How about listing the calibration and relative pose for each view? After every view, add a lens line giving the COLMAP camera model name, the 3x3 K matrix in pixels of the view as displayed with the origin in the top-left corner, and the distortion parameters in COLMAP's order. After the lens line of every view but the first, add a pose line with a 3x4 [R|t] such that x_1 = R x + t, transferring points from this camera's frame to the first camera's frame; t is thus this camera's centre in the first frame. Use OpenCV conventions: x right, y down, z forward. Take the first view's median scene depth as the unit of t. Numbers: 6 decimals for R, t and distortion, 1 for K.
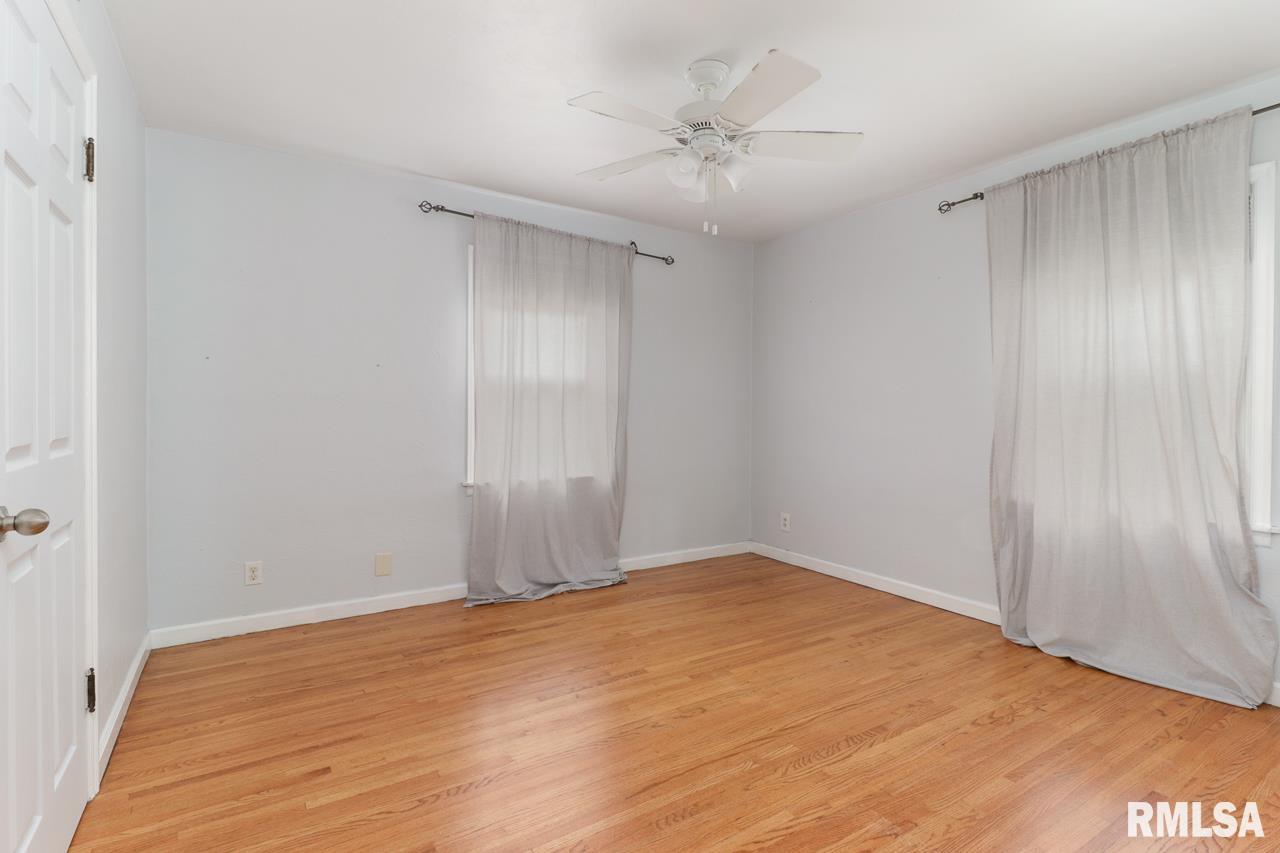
lens RADIAL K [[595.6, 0, 639.4], [0, 595.6, 412.3], [0, 0, 1]] dist [0.004278, -0.000053]
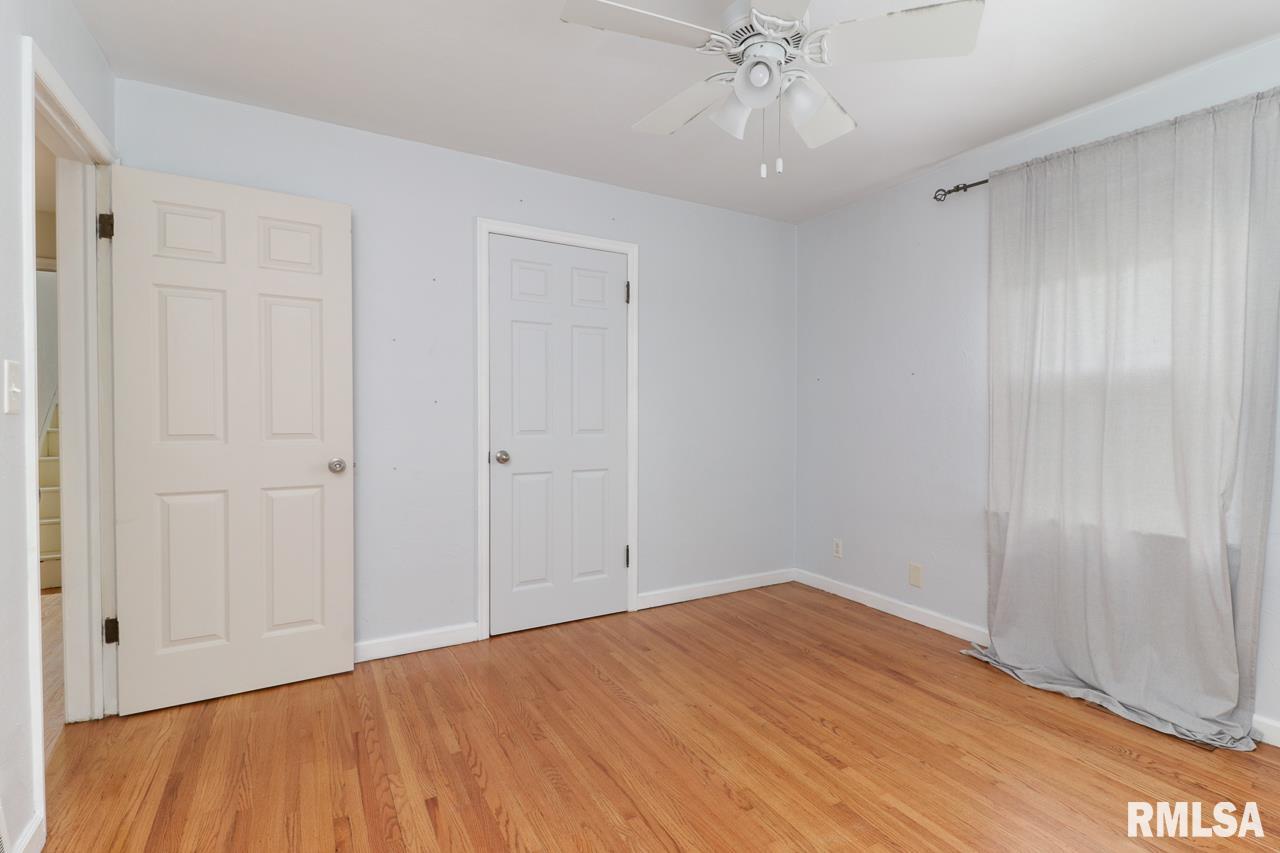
lens RADIAL K [[595.6, 0, 639.4], [0, 595.6, 412.3], [0, 0, 1]] dist [0.004278, -0.000053]
pose [[-0.022225, -0.007456, -0.999725, 0.676782], [-0.011717, 0.999905, -0.007197, 0.000284], [0.999684, 0.011554, -0.022310, 0.674431]]
